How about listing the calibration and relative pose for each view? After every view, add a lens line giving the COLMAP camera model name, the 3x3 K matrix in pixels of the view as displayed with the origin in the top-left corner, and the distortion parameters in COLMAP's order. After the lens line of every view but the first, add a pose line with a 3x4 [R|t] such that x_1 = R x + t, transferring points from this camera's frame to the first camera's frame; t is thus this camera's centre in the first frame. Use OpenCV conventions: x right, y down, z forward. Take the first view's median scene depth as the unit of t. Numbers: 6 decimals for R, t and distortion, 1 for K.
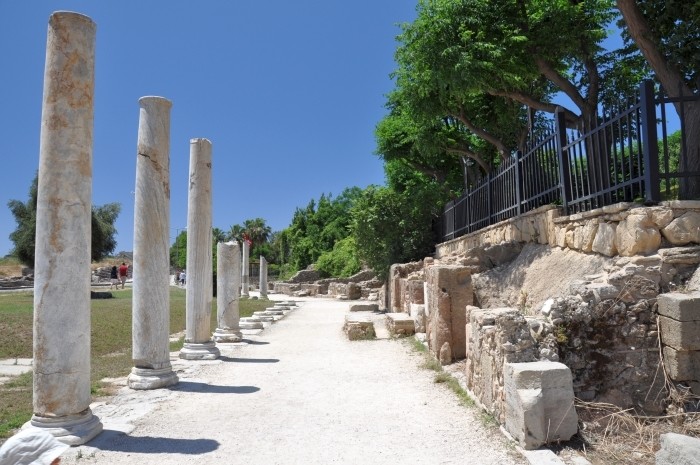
lens RADIAL K [[553.2, 0, 350.0], [0, 553.2, 232.5], [0, 0, 1]] dist [-0.001628, -0.001761]
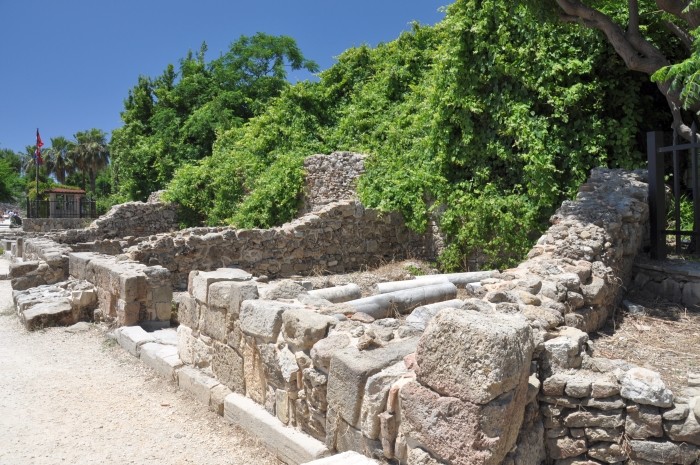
lens RADIAL K [[553.2, 0, 350.0], [0, 553.2, 232.5], [0, 0, 1]] dist [-0.001628, -0.001761]
pose [[0.973812, 0.028317, 0.225585, -0.018303], [-0.051144, 0.994067, 0.095997, 0.038816], [-0.221528, -0.105021, 0.969482, 0.511653]]
